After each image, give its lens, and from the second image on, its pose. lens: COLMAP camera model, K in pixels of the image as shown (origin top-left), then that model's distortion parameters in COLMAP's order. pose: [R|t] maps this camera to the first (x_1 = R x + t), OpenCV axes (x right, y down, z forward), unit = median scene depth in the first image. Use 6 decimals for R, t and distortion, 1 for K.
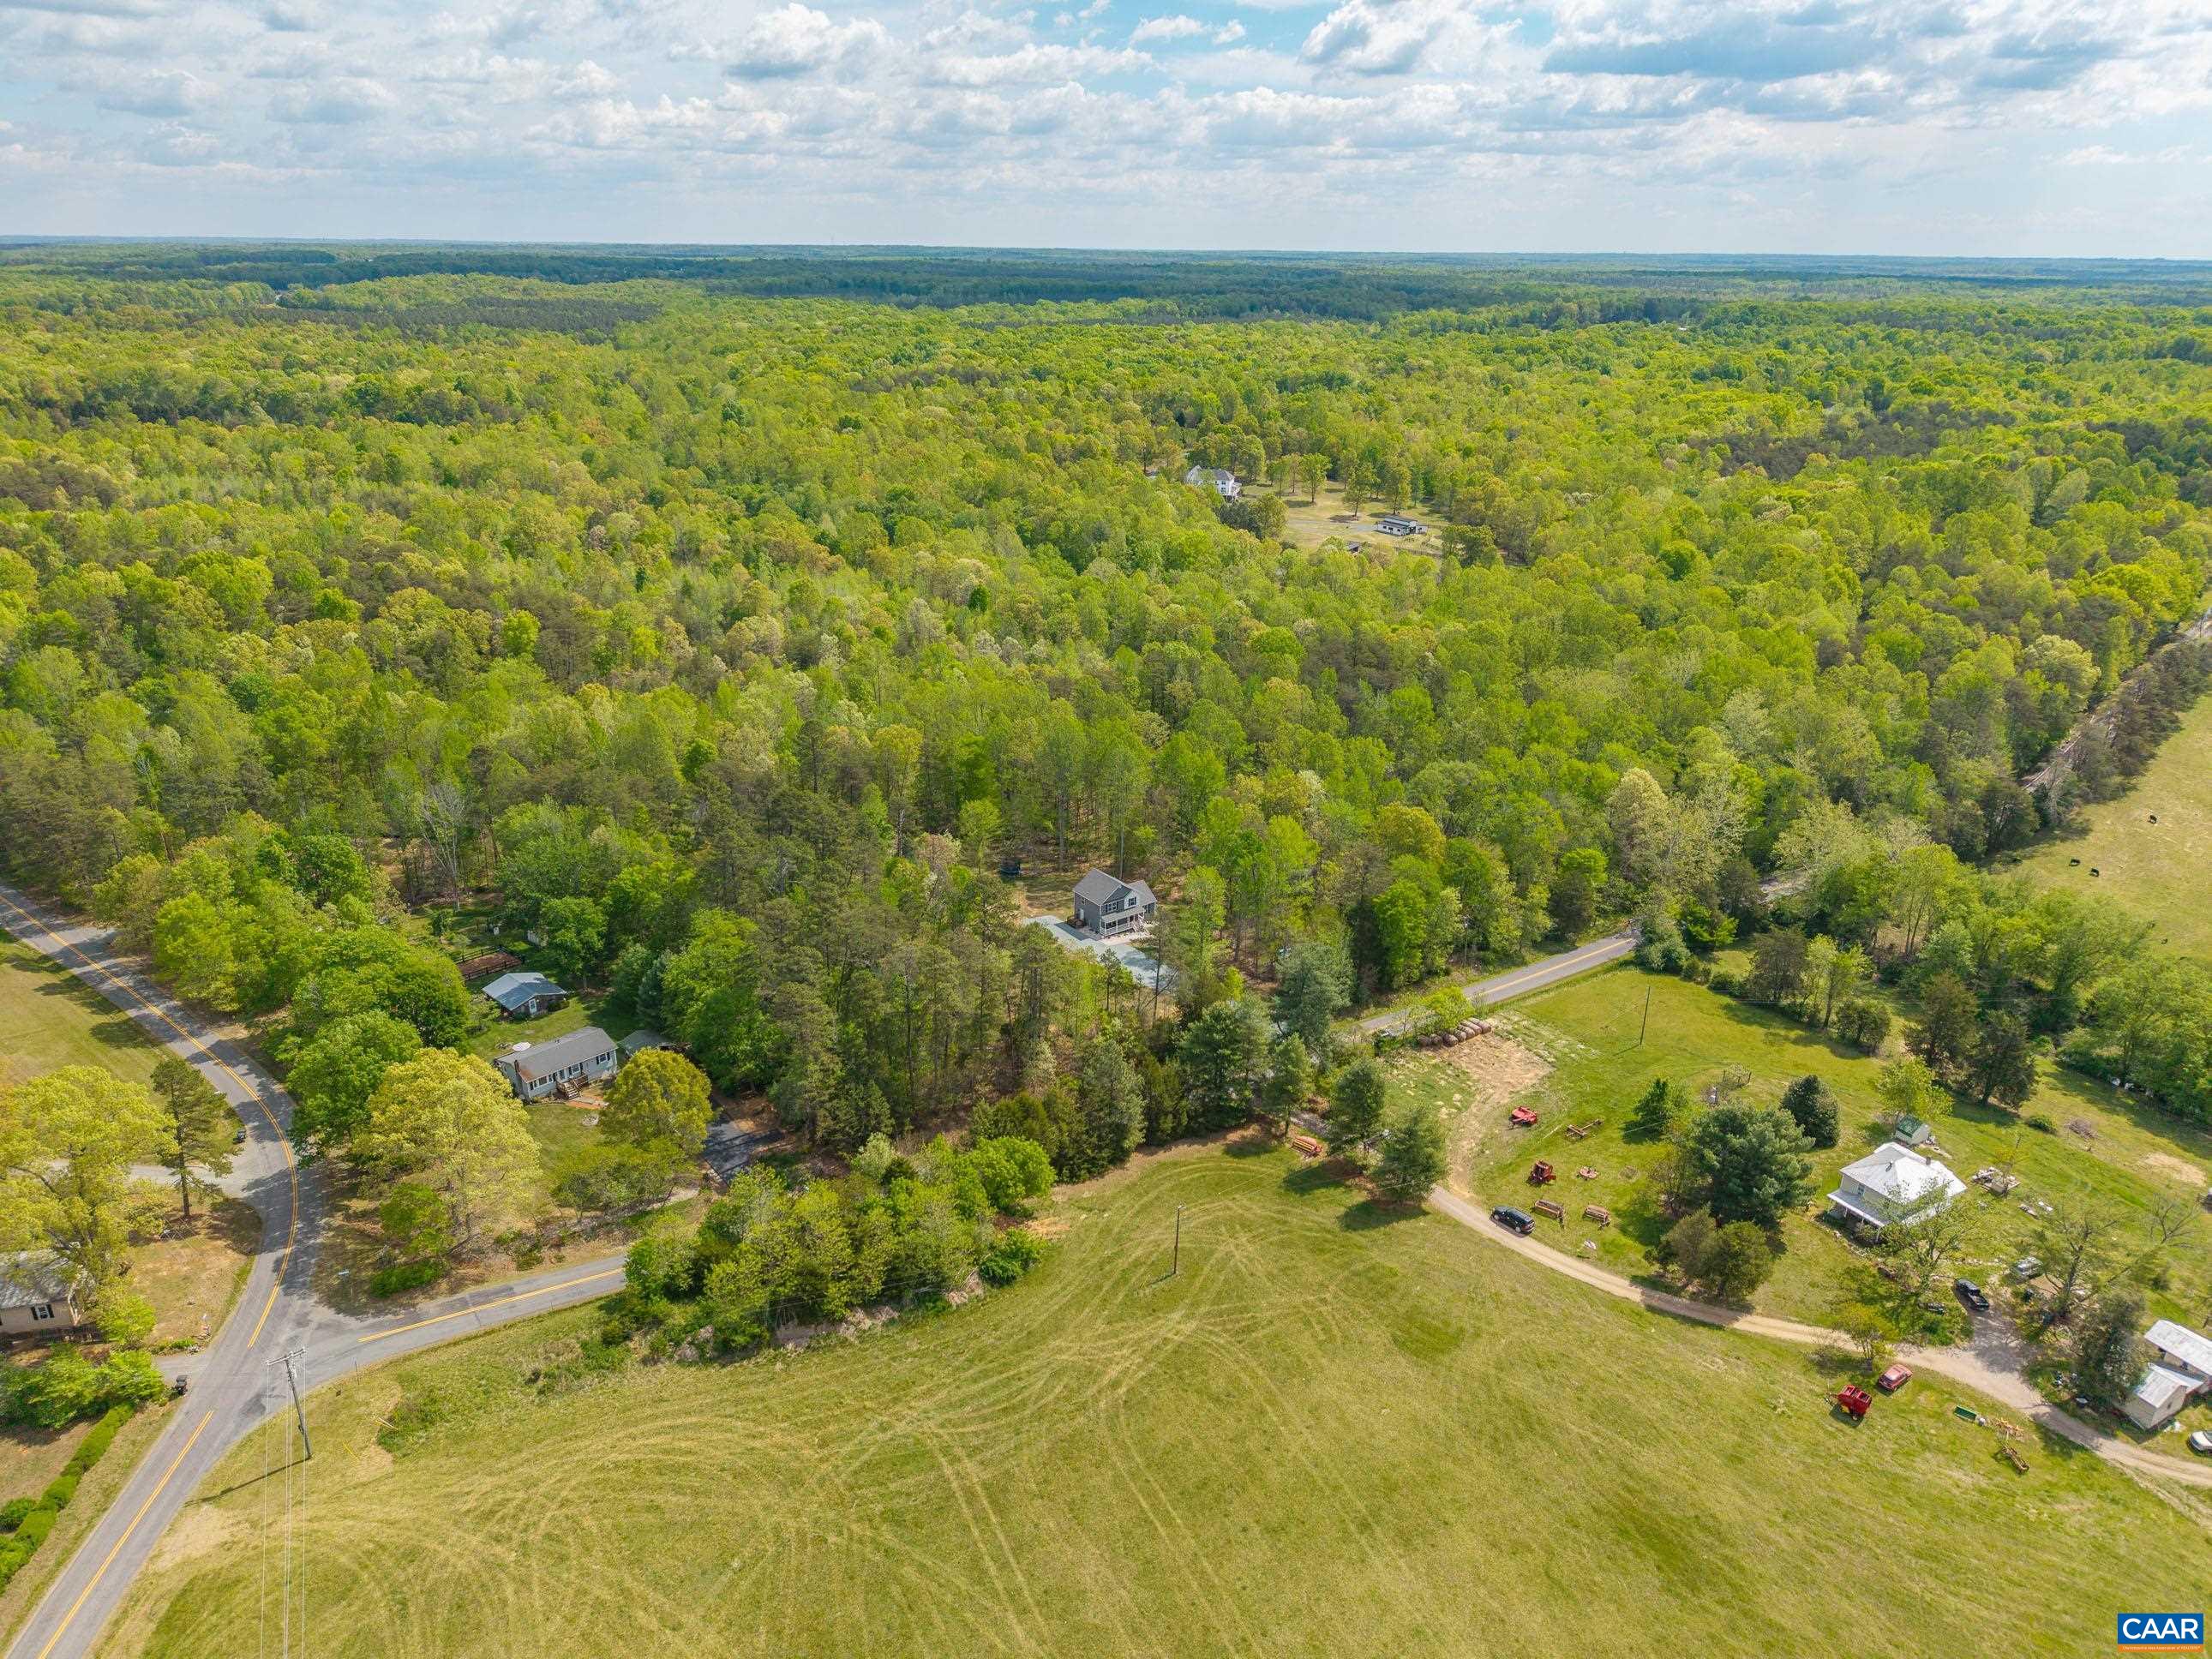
lens RADIAL K [[1494.1, 0, 1101.2], [0, 1494.1, 831.3], [0, 0, 1]] dist [0.010460, -0.009522]
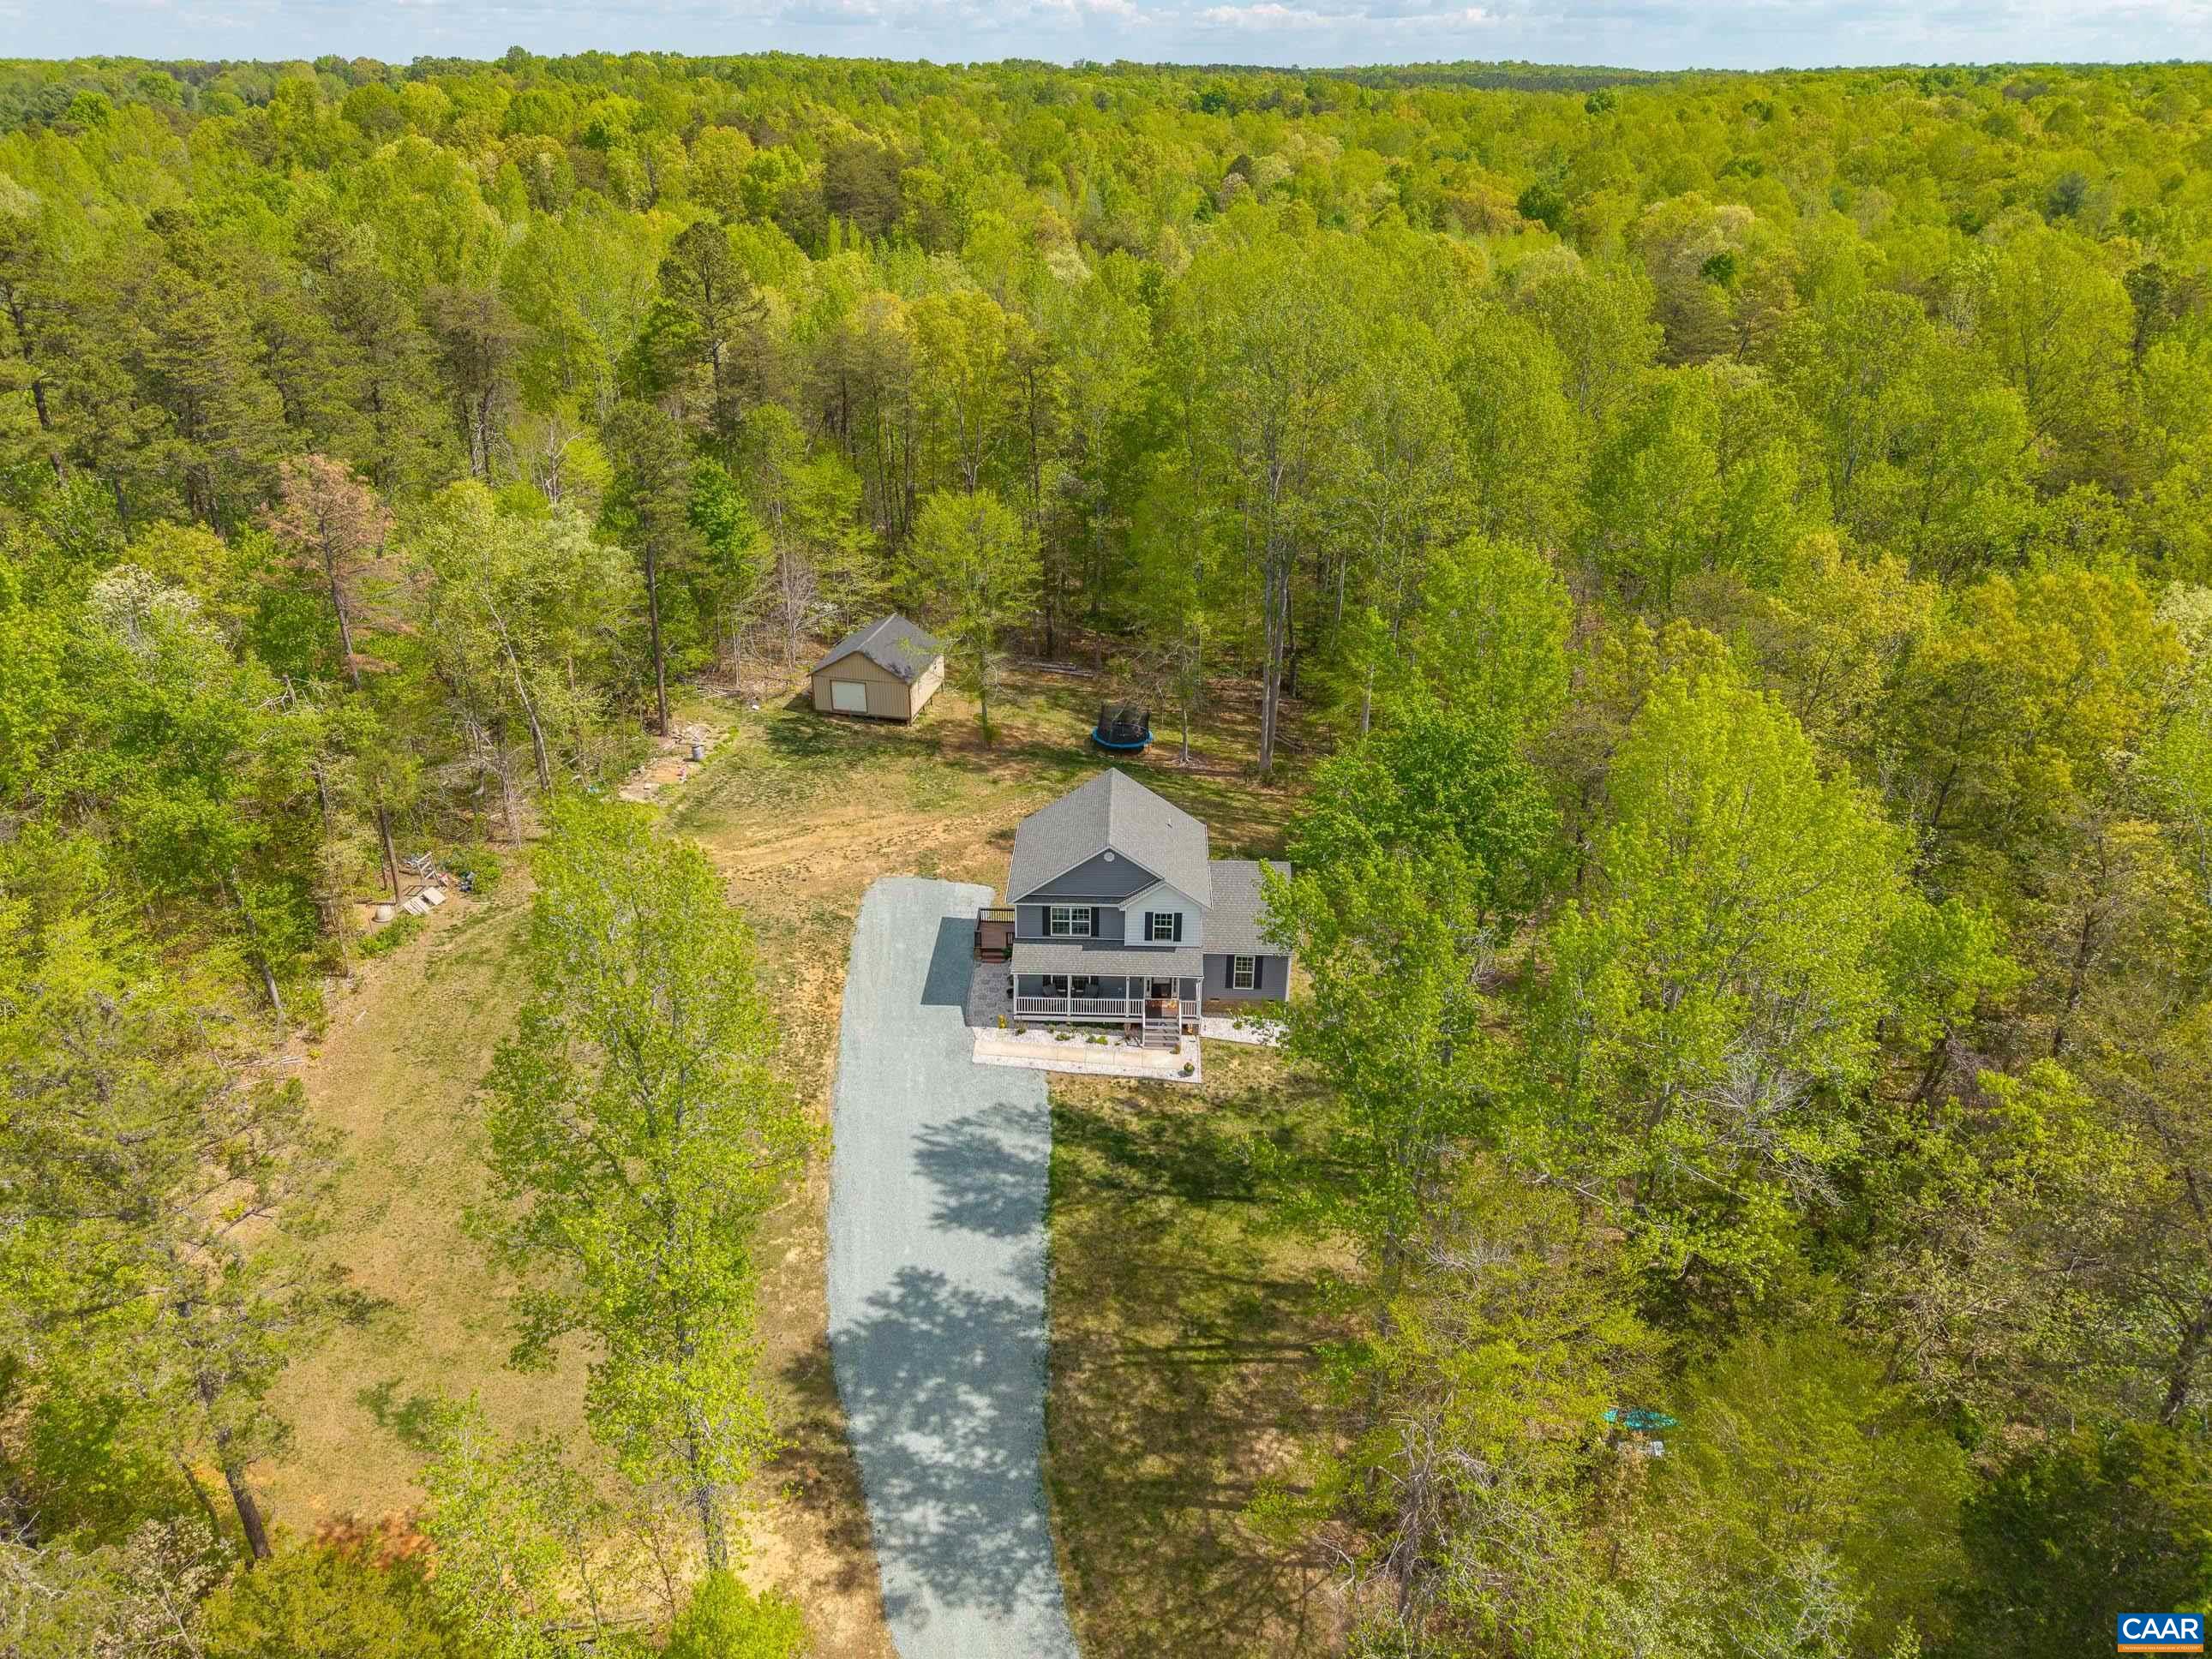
lens RADIAL K [[1494.1, 0, 1114.2], [0, 1494.1, 872.7], [0, 0, 1]] dist [0.010460, -0.009522]
pose [[0.790513, 0.285476, -0.541842, 0.140859], [-0.228809, 0.958320, 0.171085, -0.003452], [0.568099, -0.011267, 0.822883, 0.732559]]
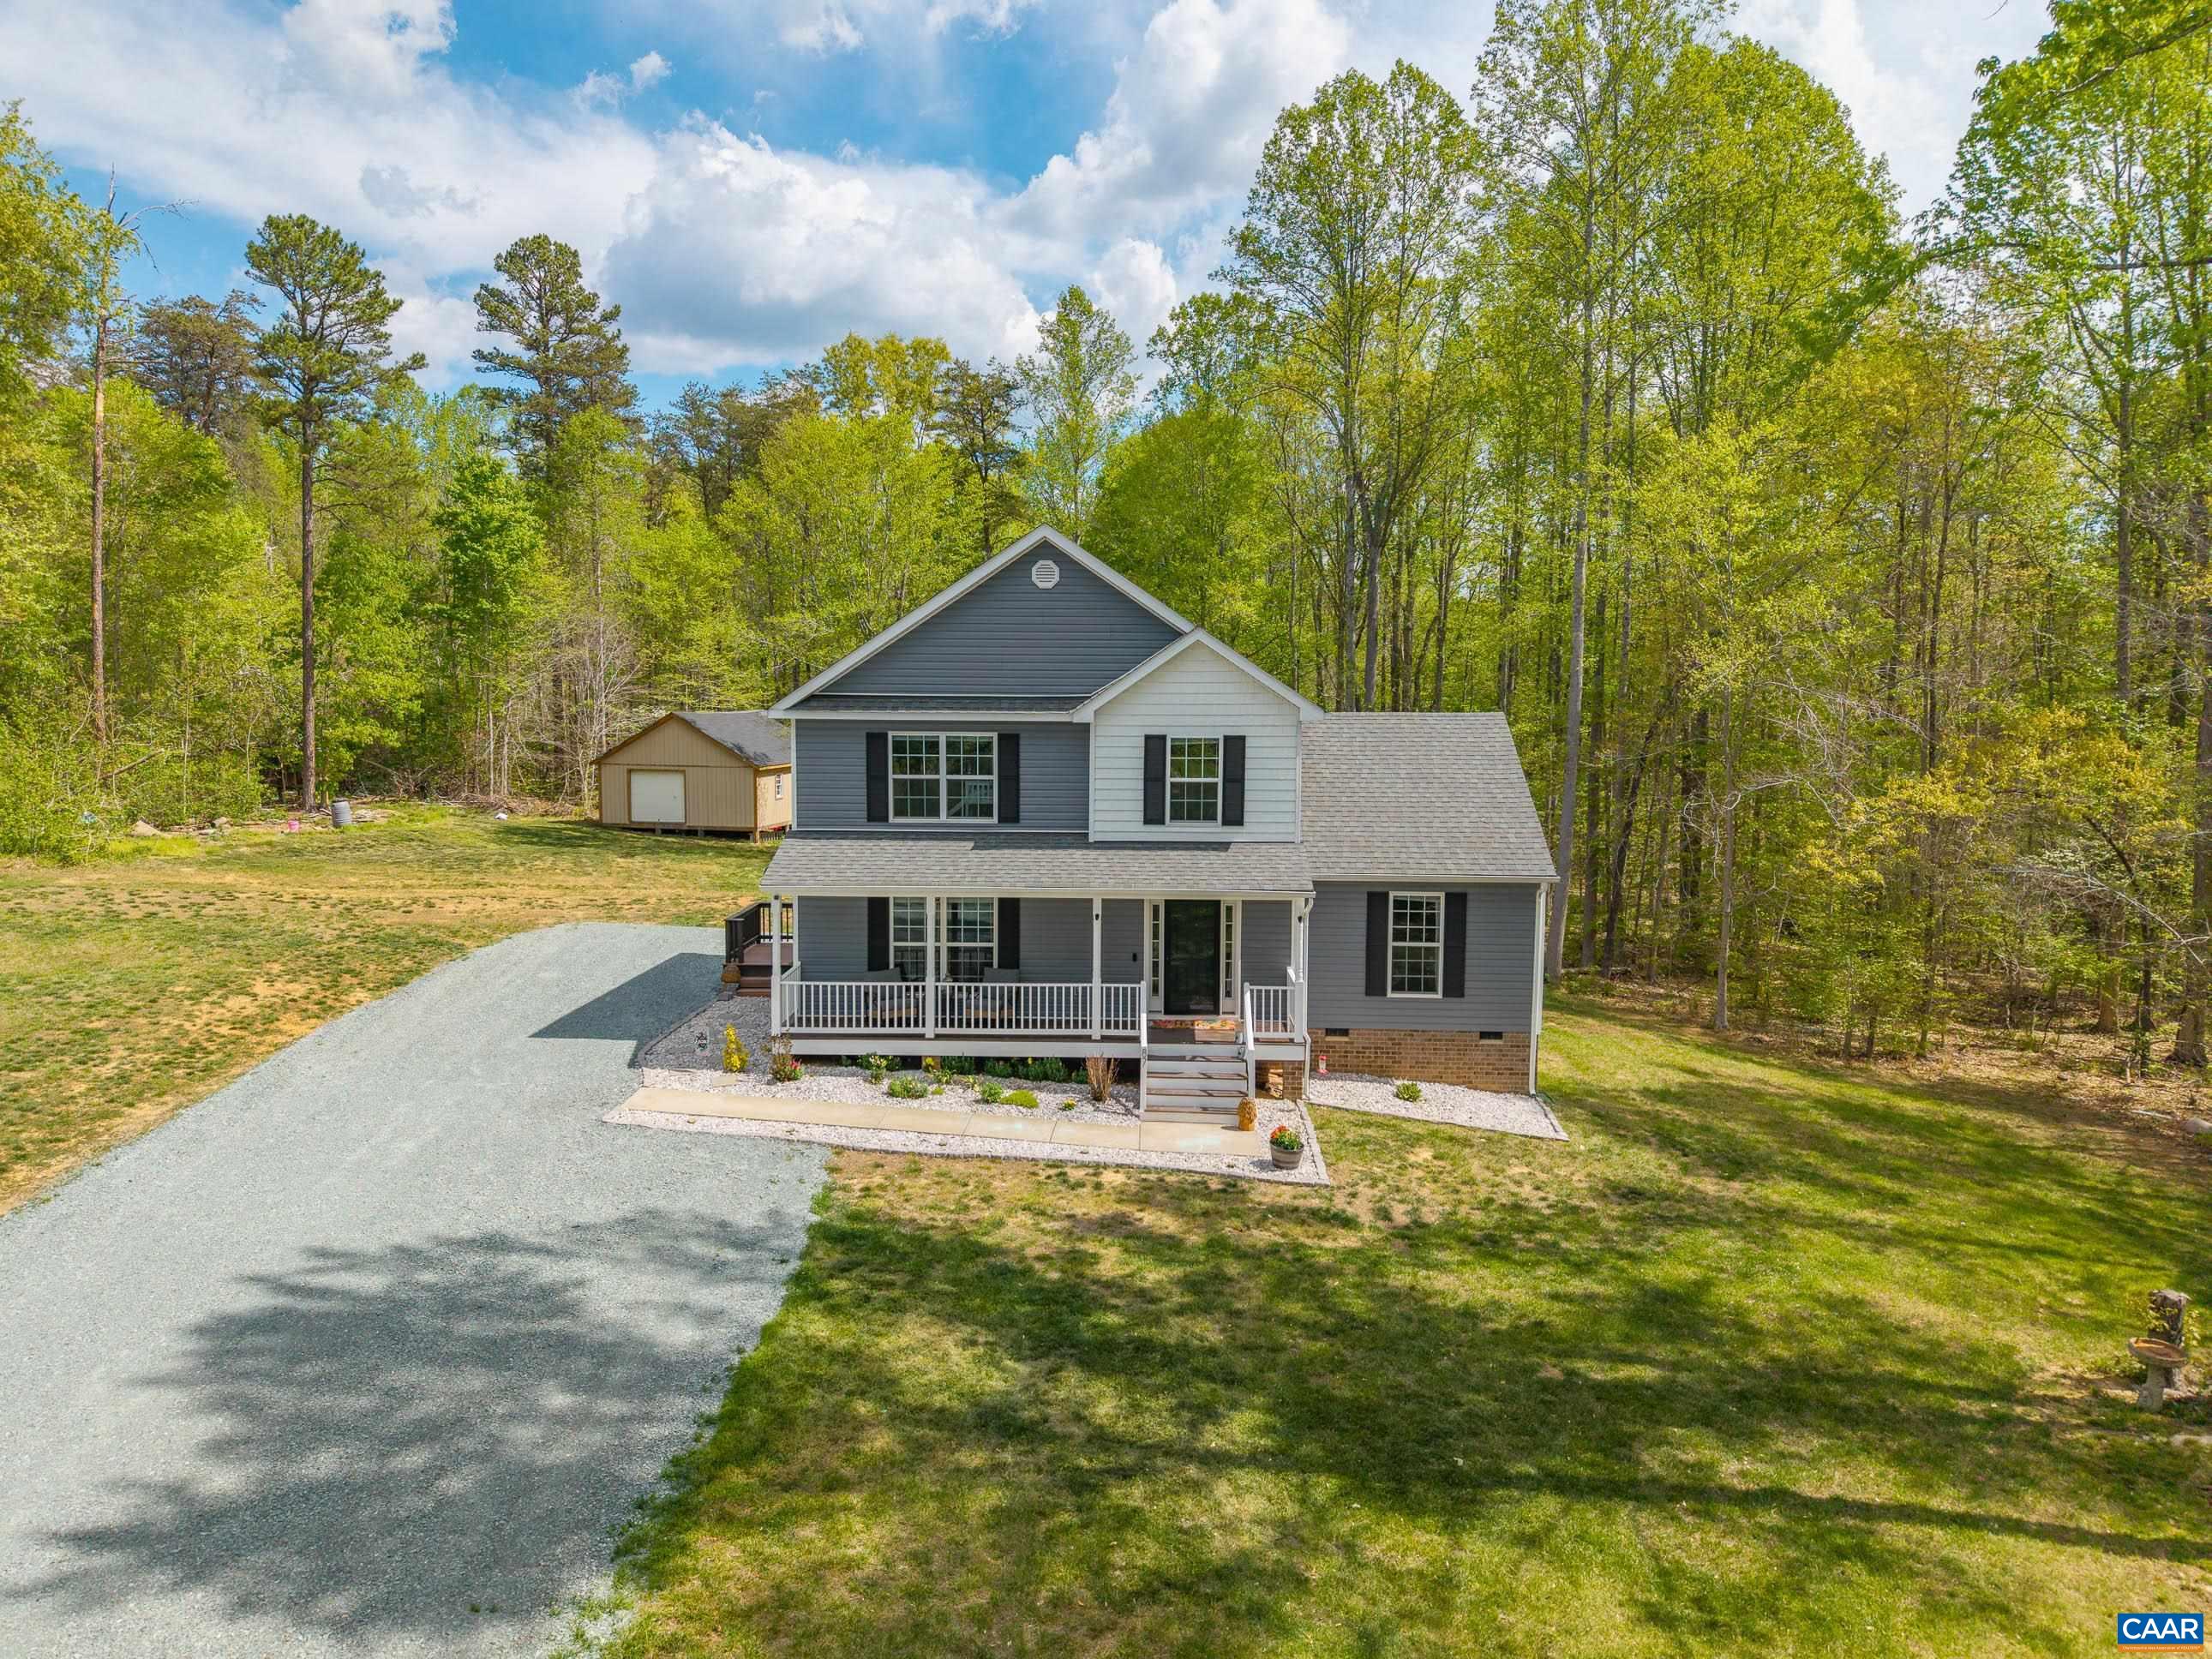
lens RADIAL K [[1494.1, 0, 1101.5], [0, 1494.1, 831.5], [0, 0, 1]] dist [0.010460, -0.009522]
pose [[0.782941, 0.050409, -0.620050, 0.069689], [-0.224028, 0.952686, -0.205430, 0.066249], [0.580357, 0.299748, 0.757190, 0.865916]]
